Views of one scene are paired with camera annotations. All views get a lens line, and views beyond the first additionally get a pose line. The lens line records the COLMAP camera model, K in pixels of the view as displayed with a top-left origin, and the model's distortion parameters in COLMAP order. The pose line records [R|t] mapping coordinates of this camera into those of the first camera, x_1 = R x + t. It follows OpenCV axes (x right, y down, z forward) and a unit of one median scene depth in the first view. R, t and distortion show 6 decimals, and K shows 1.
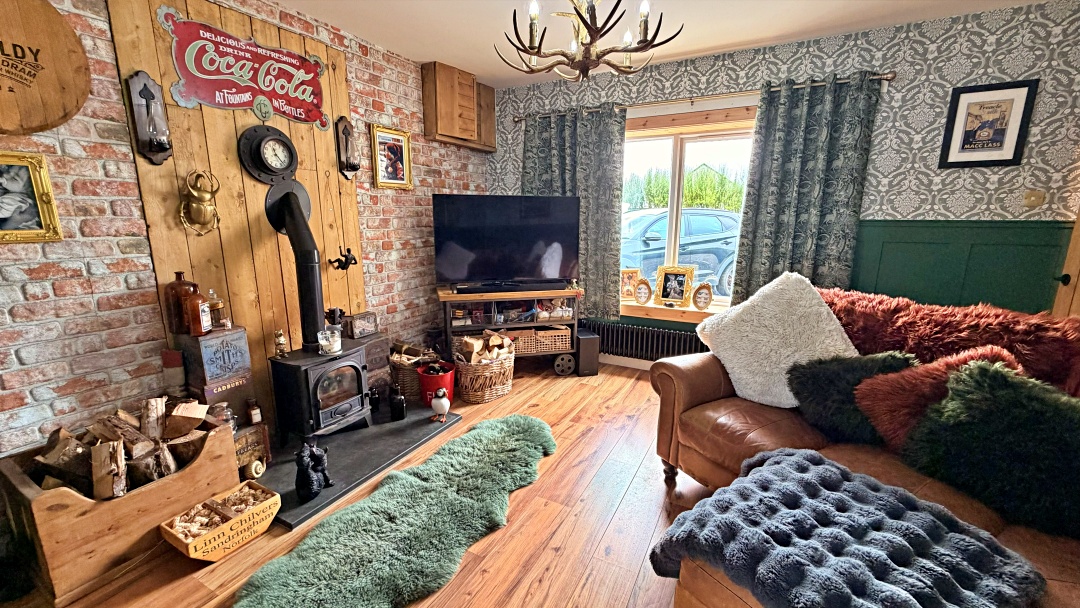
lens RADIAL K [[430.8, 0, 538.3], [0, 430.8, 303.9], [0, 0, 1]] dist [0.002546, -0.000657]
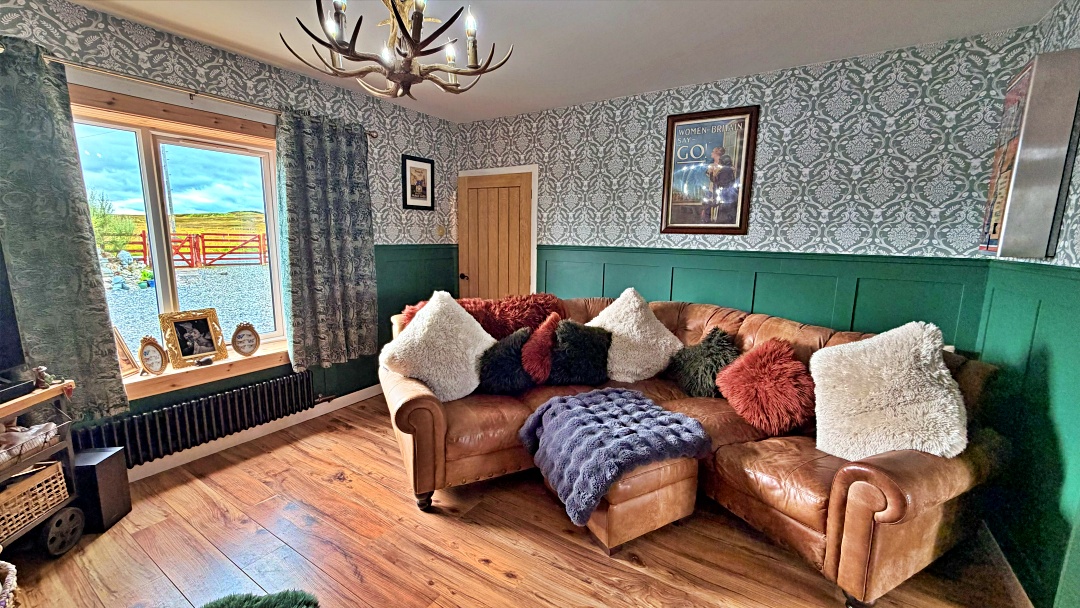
lens RADIAL K [[430.8, 0, 548.9], [0, 430.8, 305.0], [0, 0, 1]] dist [0.002546, -0.000657]
pose [[0.070363, -0.167702, 0.983324, -0.452279], [0.174891, 0.972572, 0.153354, -0.126756], [-0.982070, 0.161184, 0.097762, 0.404627]]
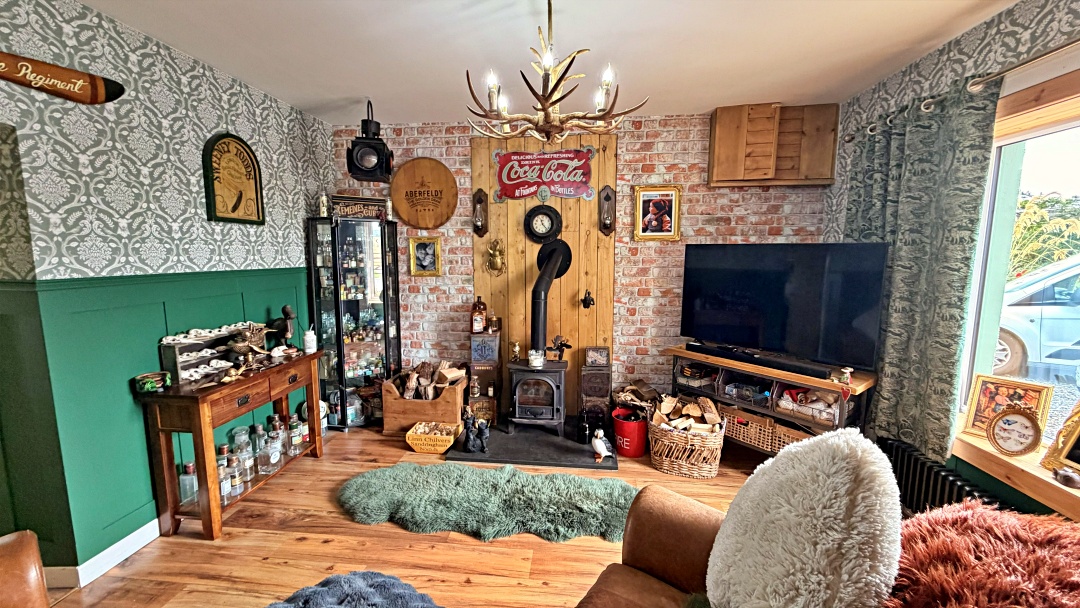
lens RADIAL K [[430.8, 0, 538.6], [0, 430.8, 304.5], [0, 0, 1]] dist [0.002546, -0.000657]
pose [[0.374231, 0.112536, -0.920482, 0.602562], [-0.186736, 0.981421, 0.044067, -0.112648], [0.908340, 0.155395, 0.388293, 0.372513]]
